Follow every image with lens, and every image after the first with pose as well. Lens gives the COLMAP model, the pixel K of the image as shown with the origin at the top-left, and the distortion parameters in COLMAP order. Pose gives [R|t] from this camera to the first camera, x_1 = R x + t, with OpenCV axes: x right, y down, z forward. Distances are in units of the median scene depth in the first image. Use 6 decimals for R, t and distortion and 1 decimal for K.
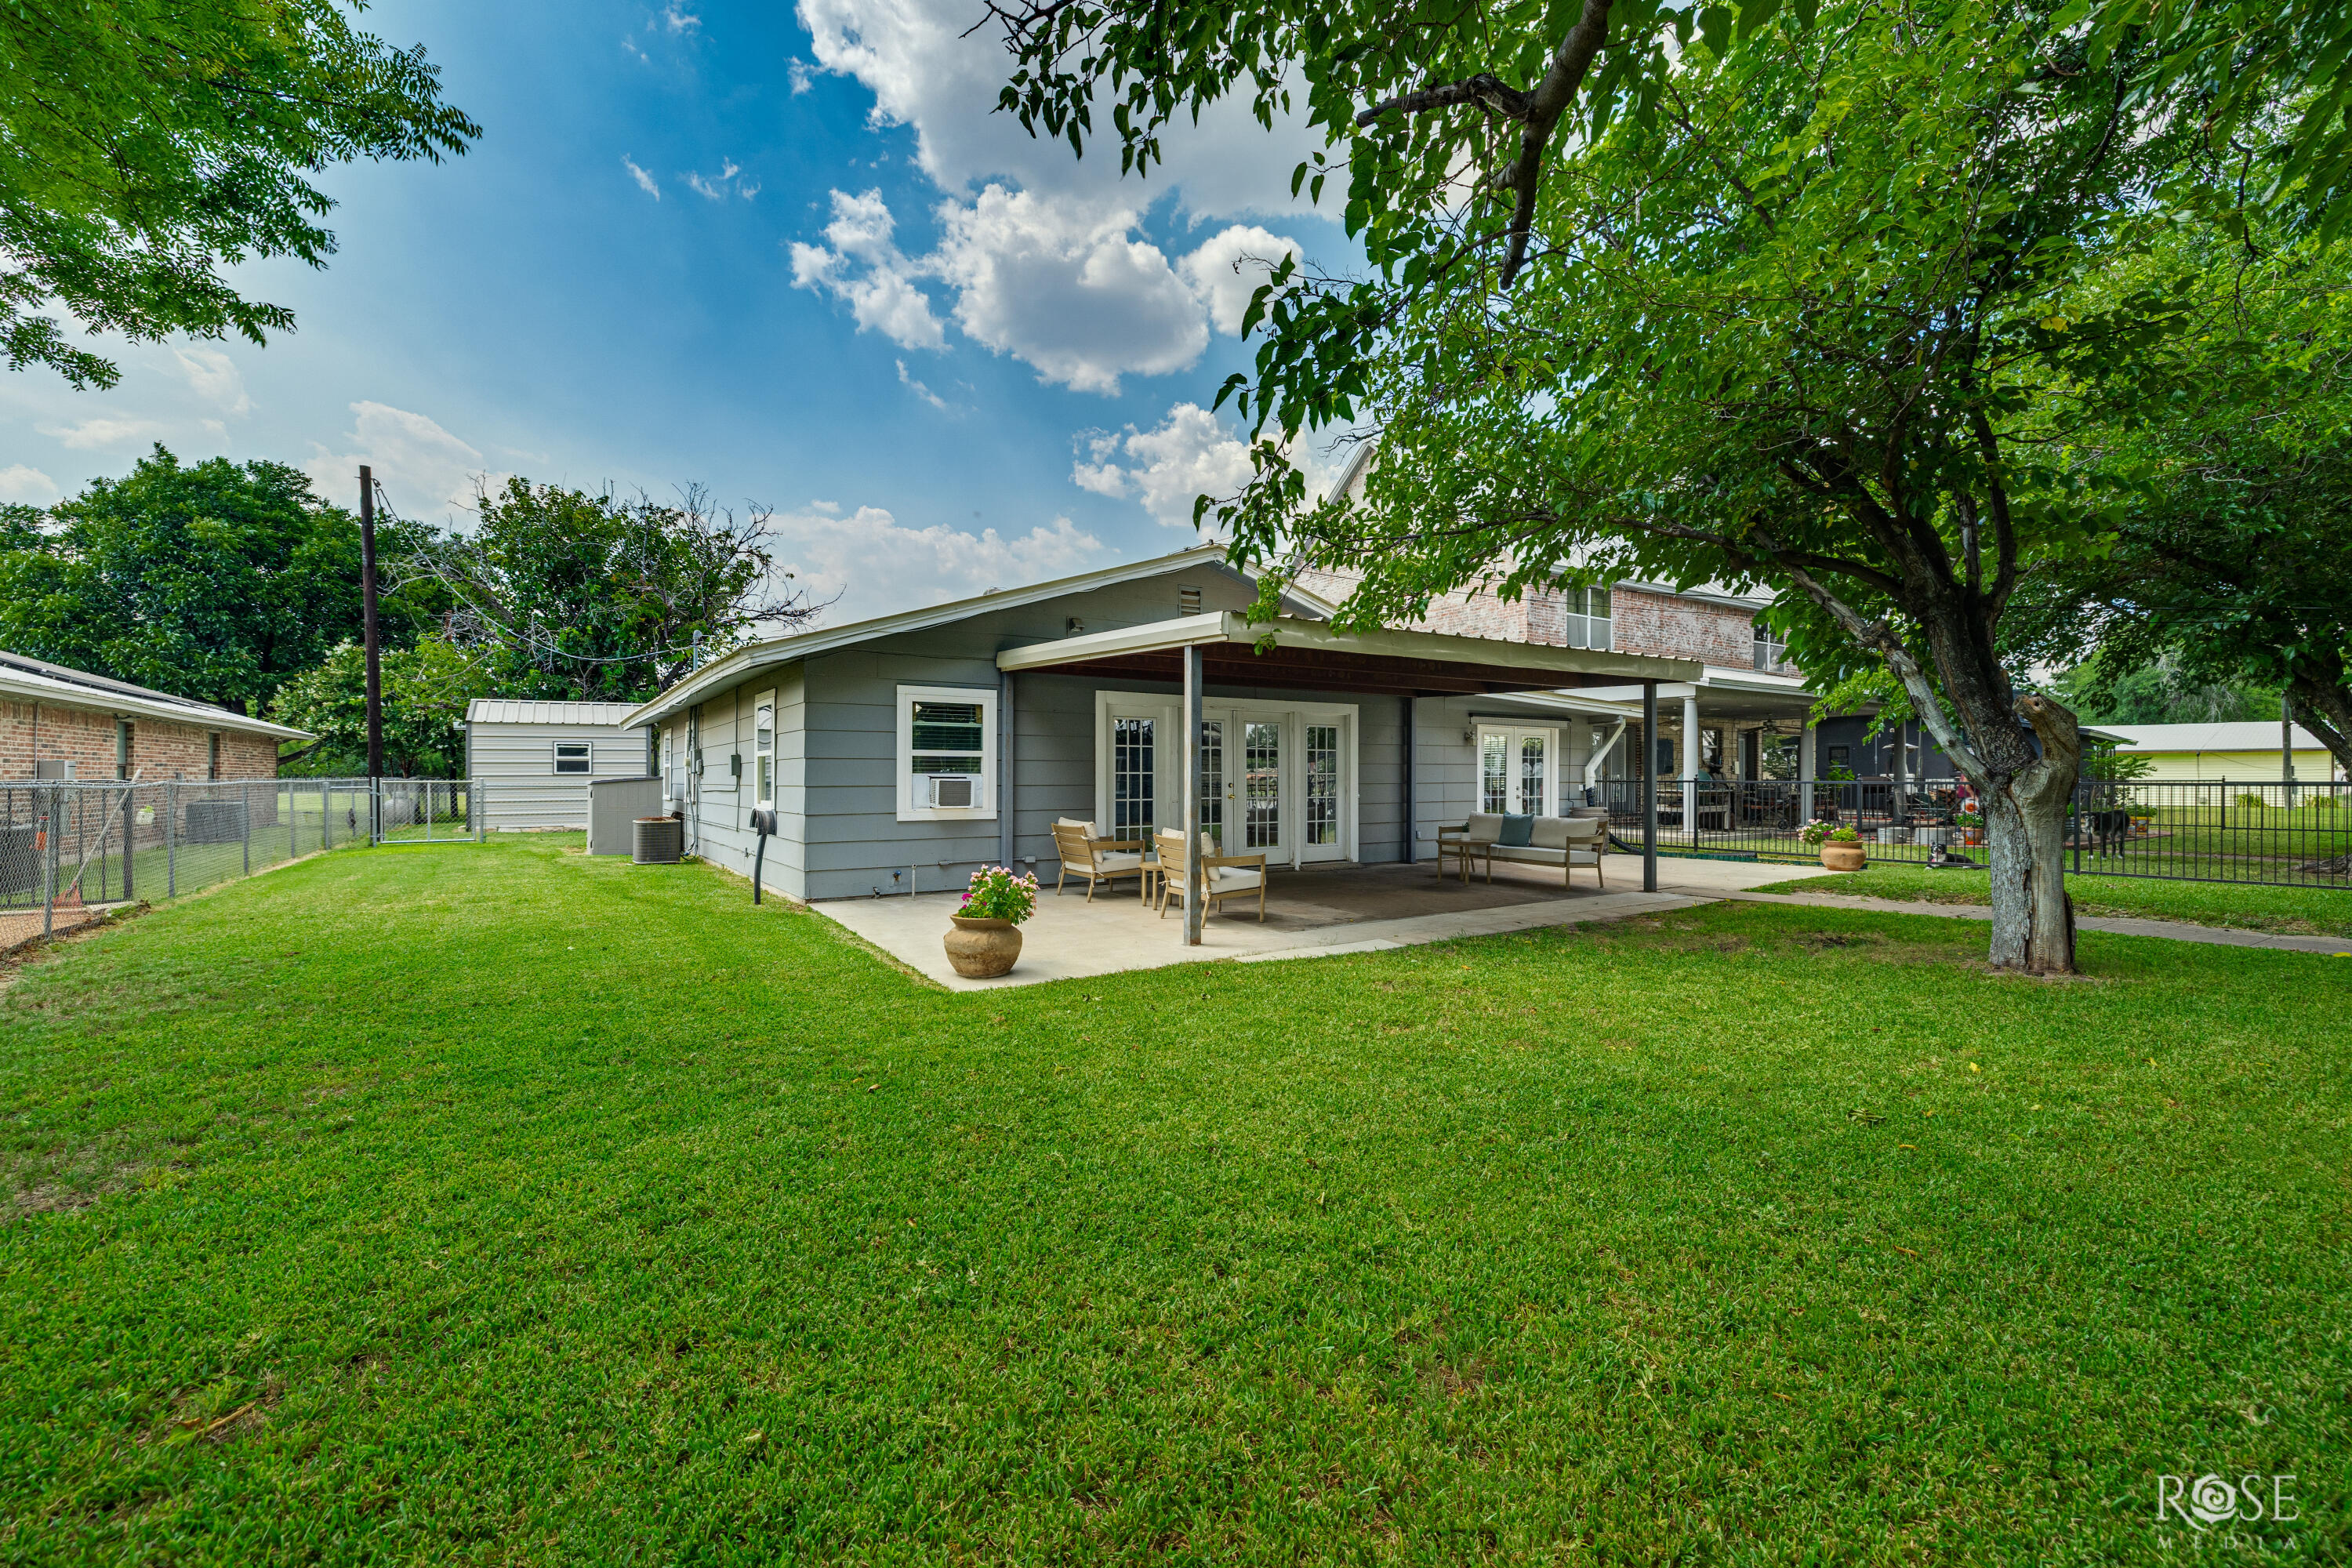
lens RADIAL K [[996.0, 0, 1176.0], [0, 996.0, 784.0], [0, 0, 1]] dist [0.006812, -0.000017]
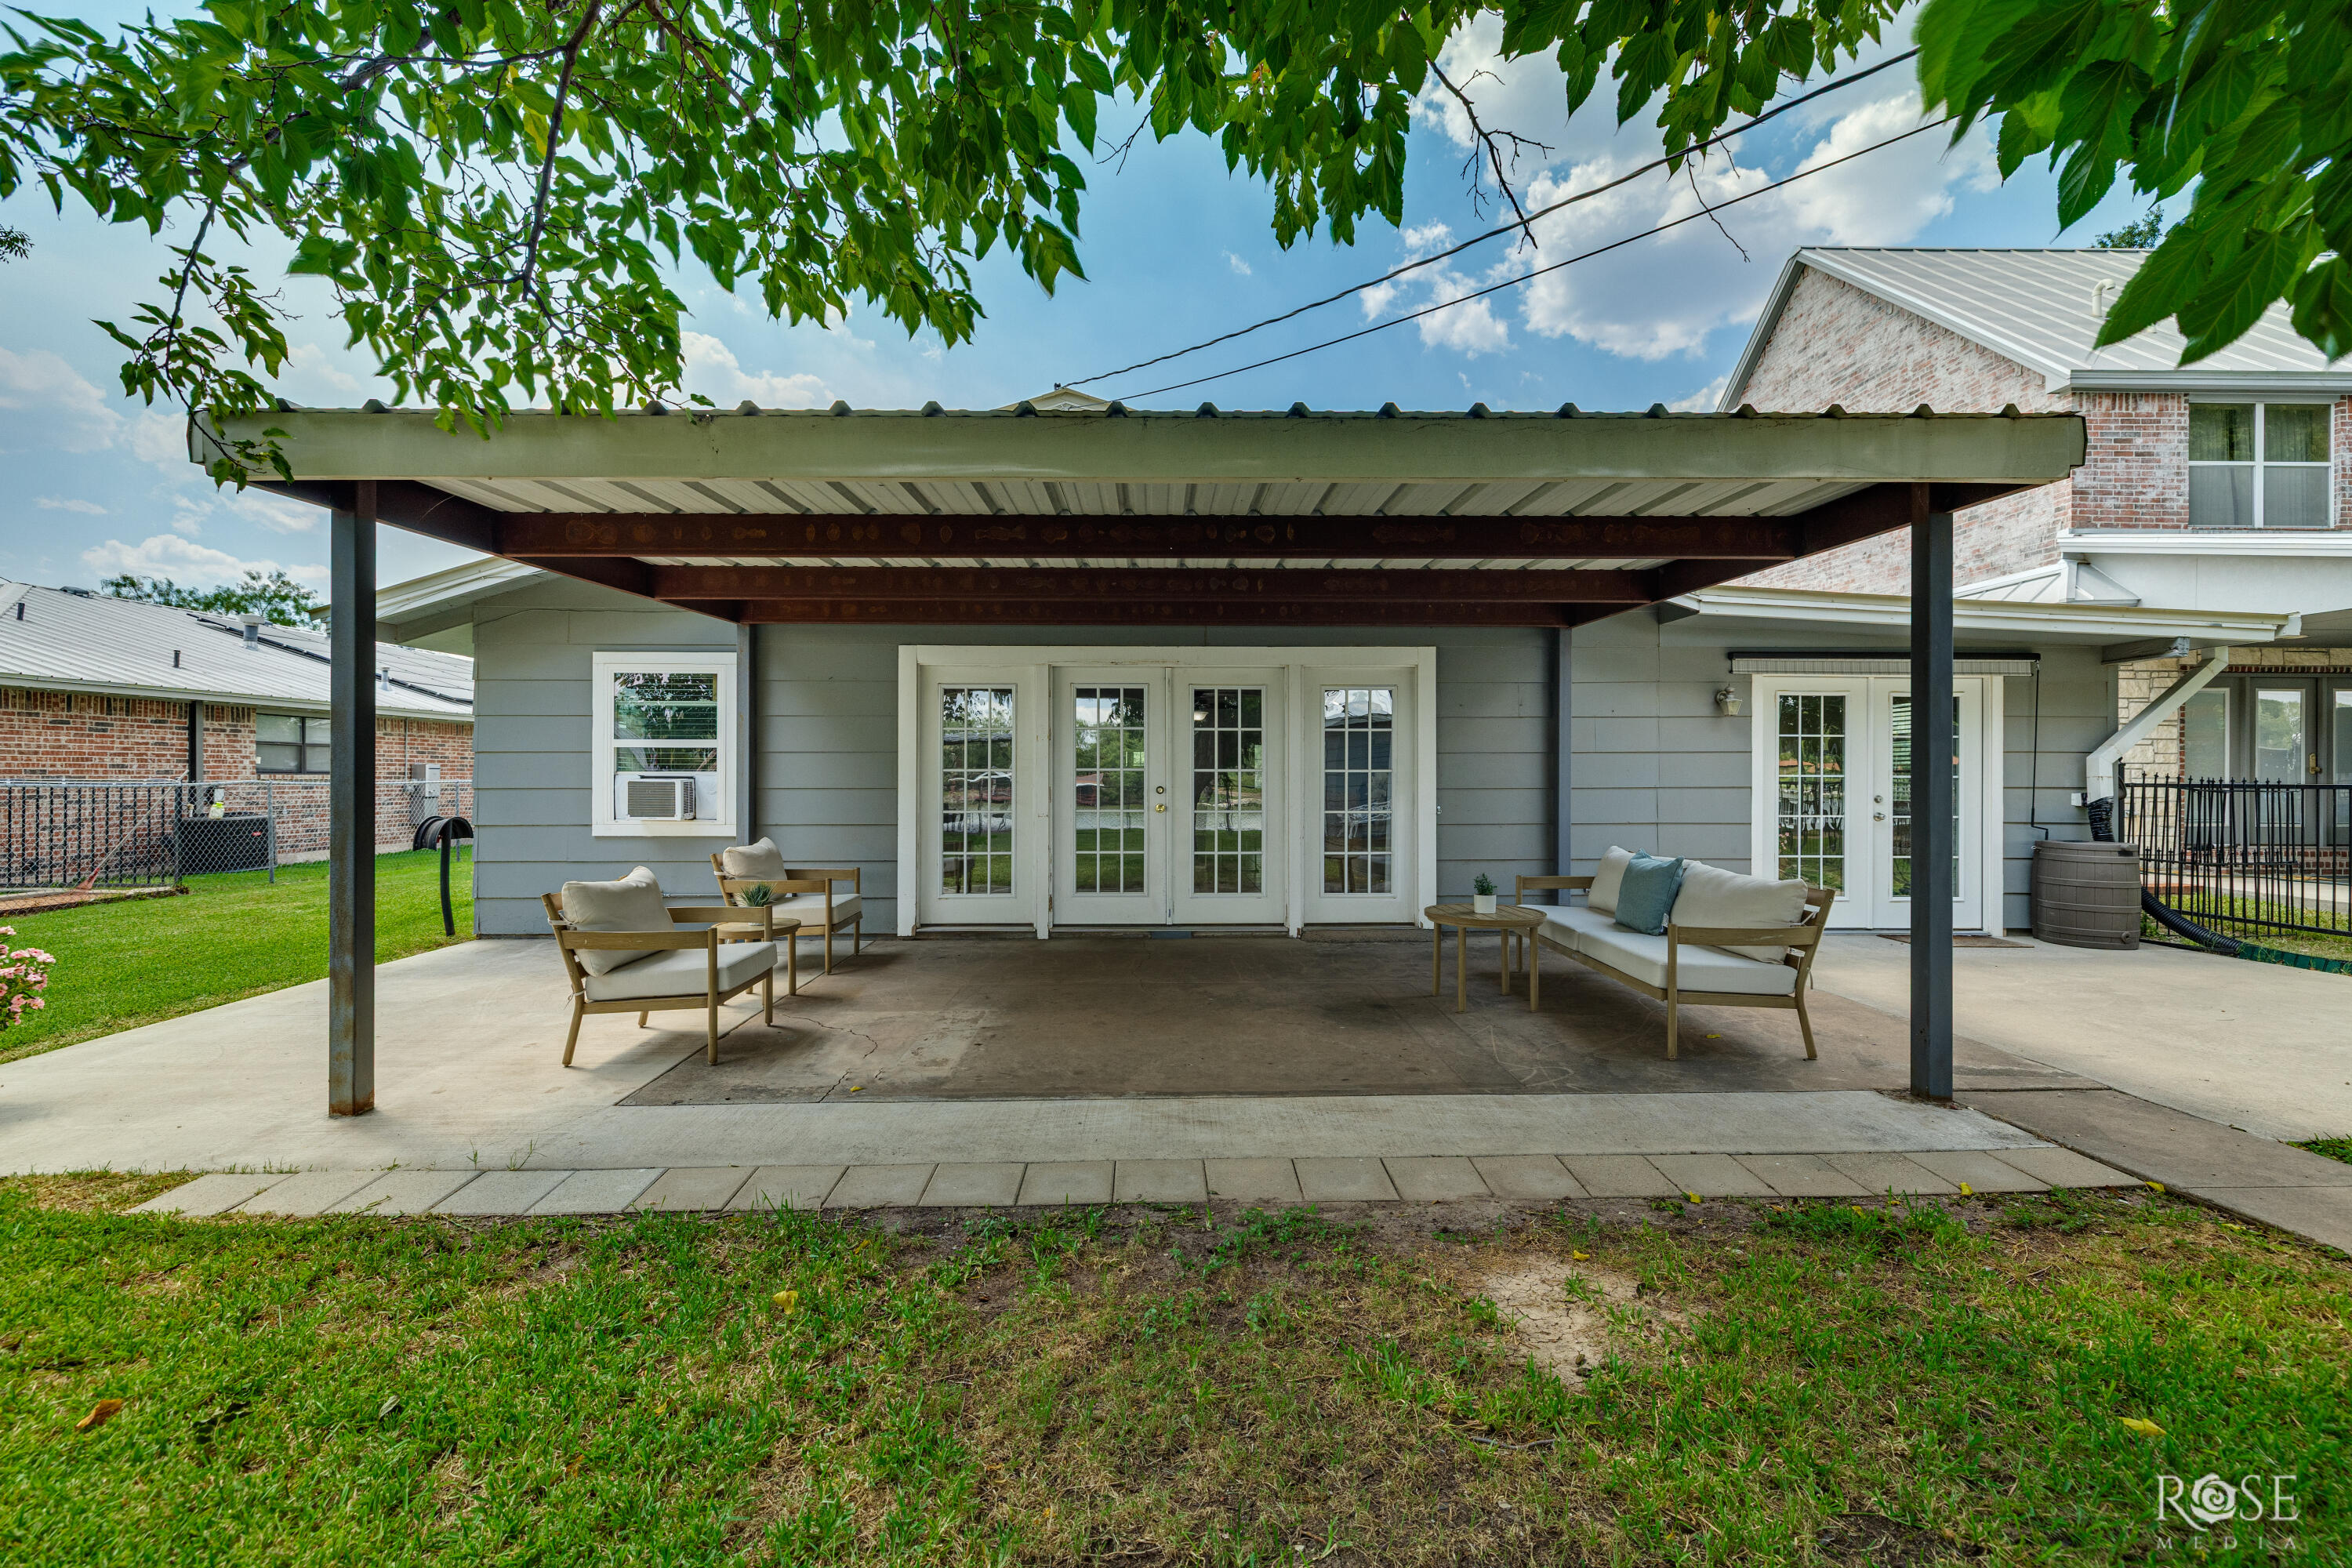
lens RADIAL K [[996.0, 0, 1176.0], [0, 996.0, 784.0], [0, 0, 1]] dist [0.006812, -0.000017]
pose [[0.849429, -0.003335, -0.527693, 0.383223], [-0.003227, 0.999929, -0.011513, 0.004483], [0.527693, 0.011482, 0.849357, 0.485764]]
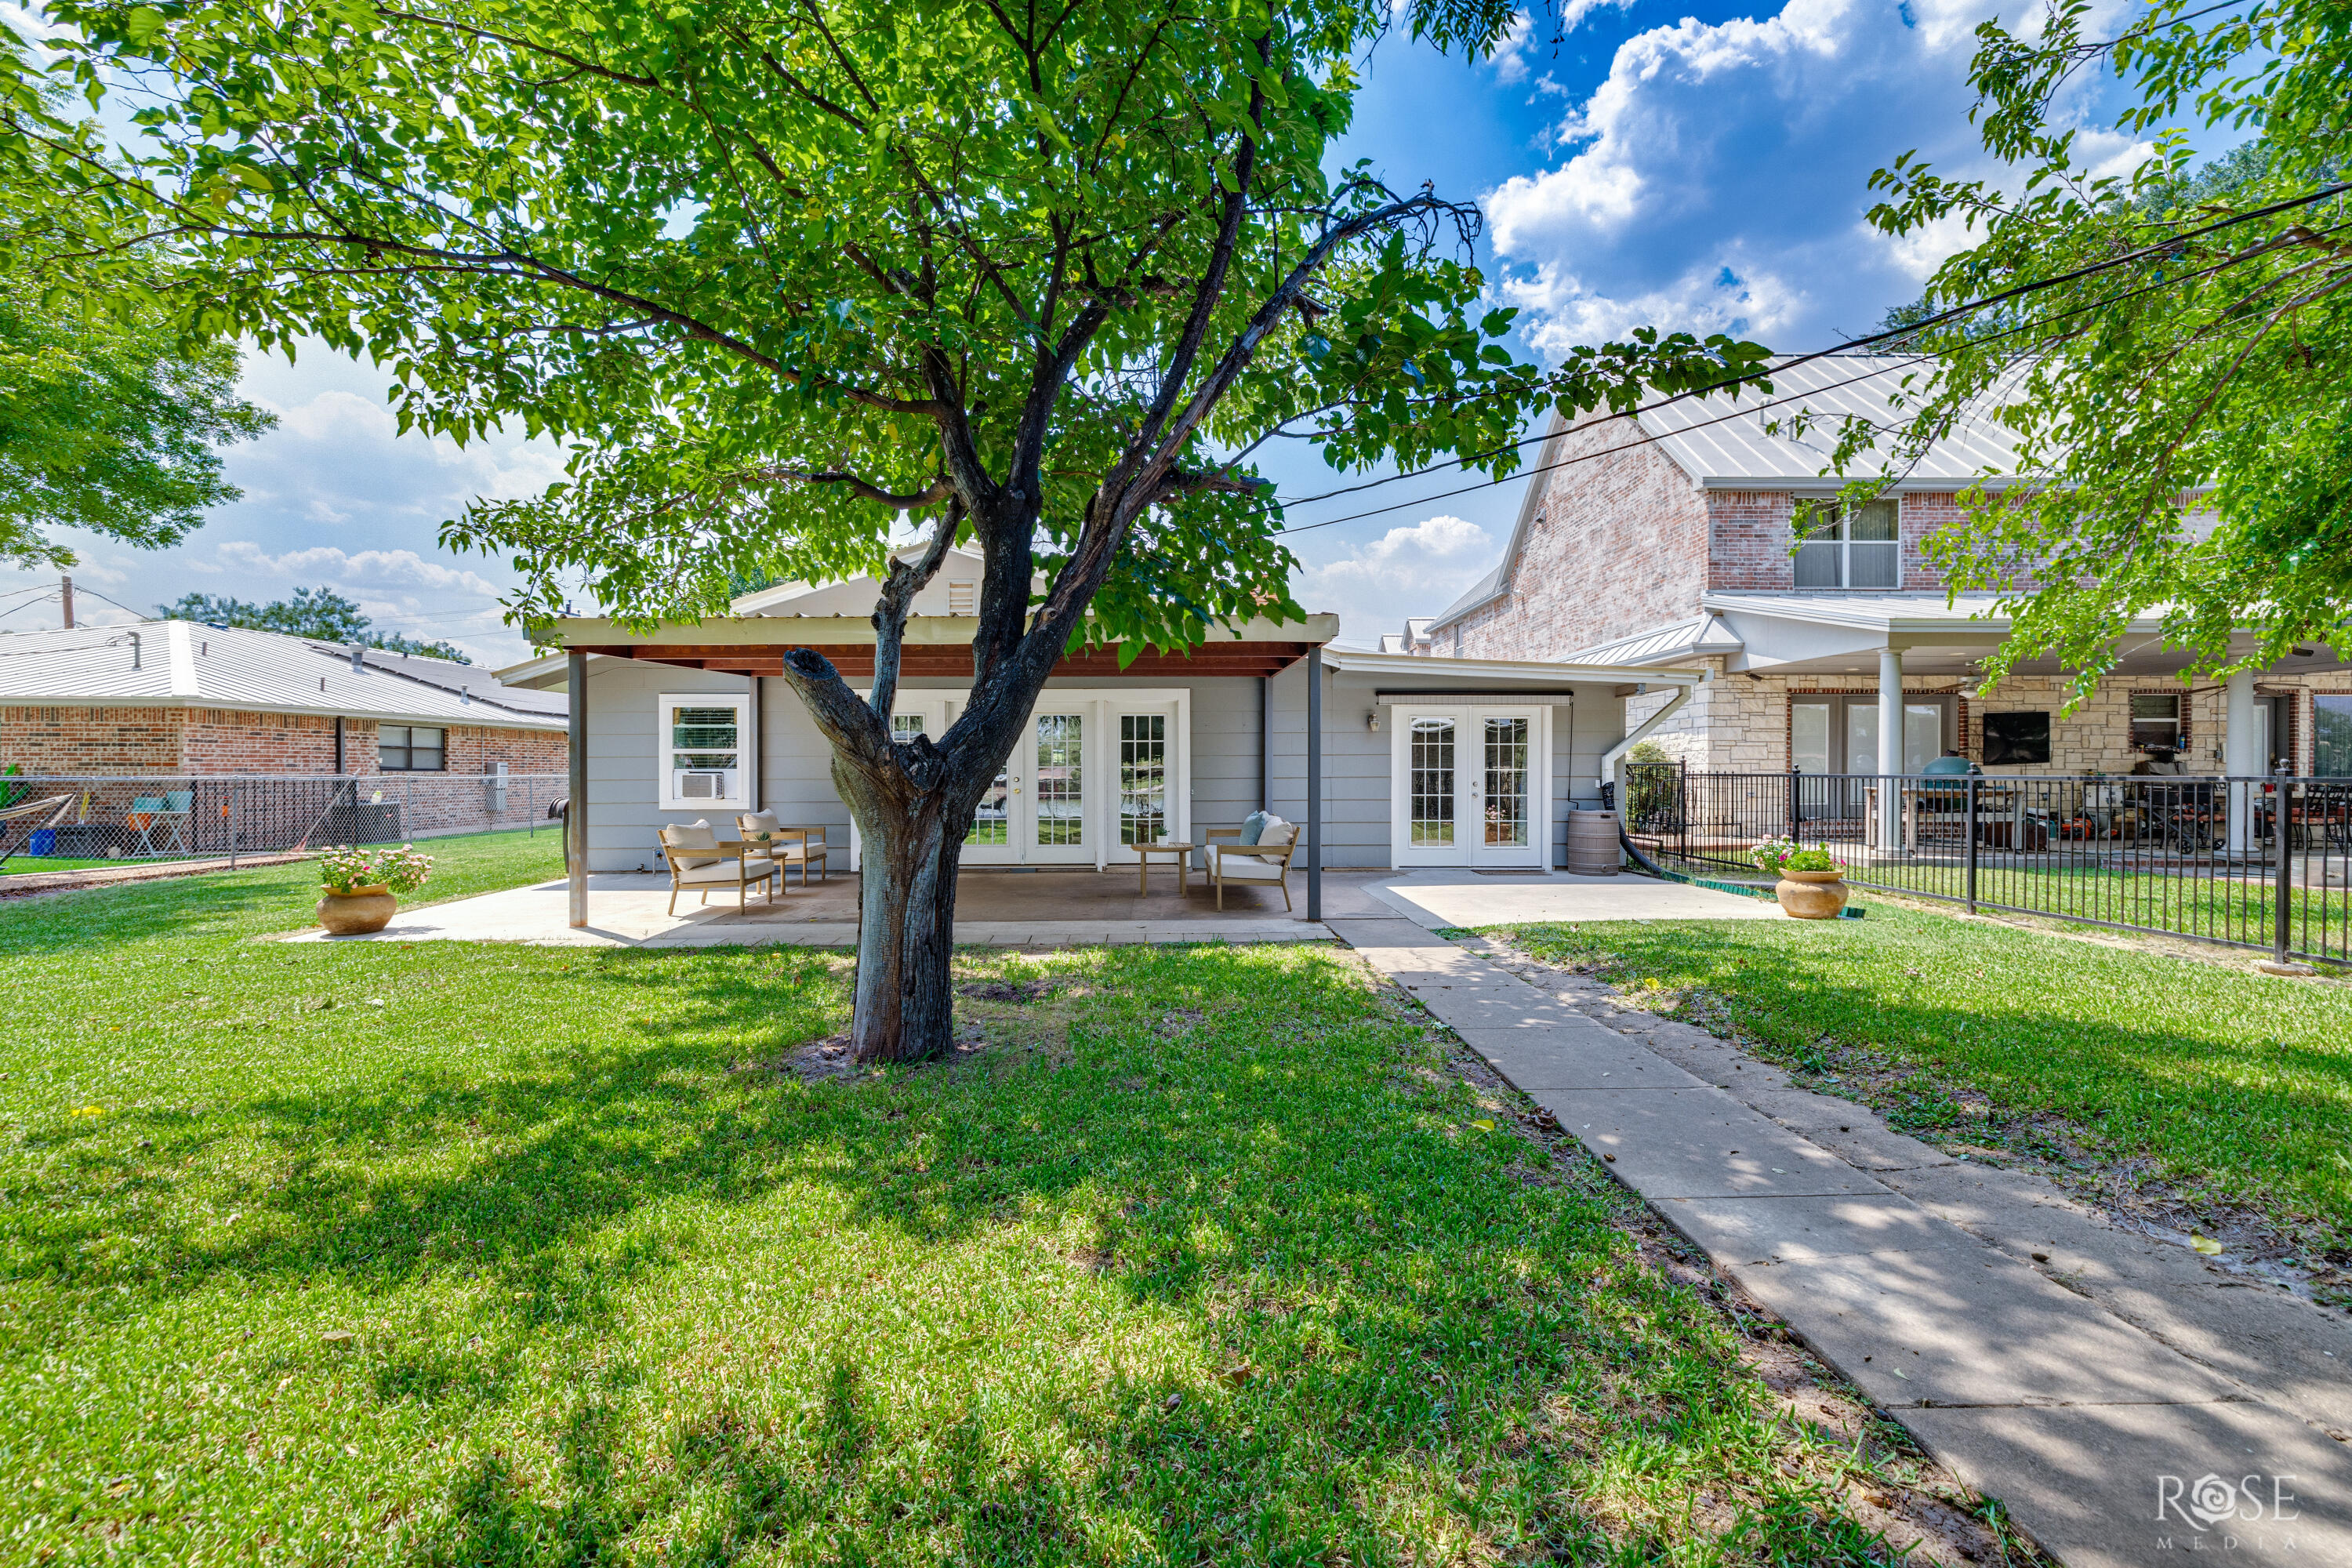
lens RADIAL K [[996.0, 0, 1176.0], [0, 996.0, 784.0], [0, 0, 1]] dist [0.006812, -0.000017]
pose [[0.849824, -0.002224, -0.527062, 0.691460], [0.000004, 0.999991, -0.004213, 0.009575], [0.527067, 0.003578, 0.849816, 0.260876]]
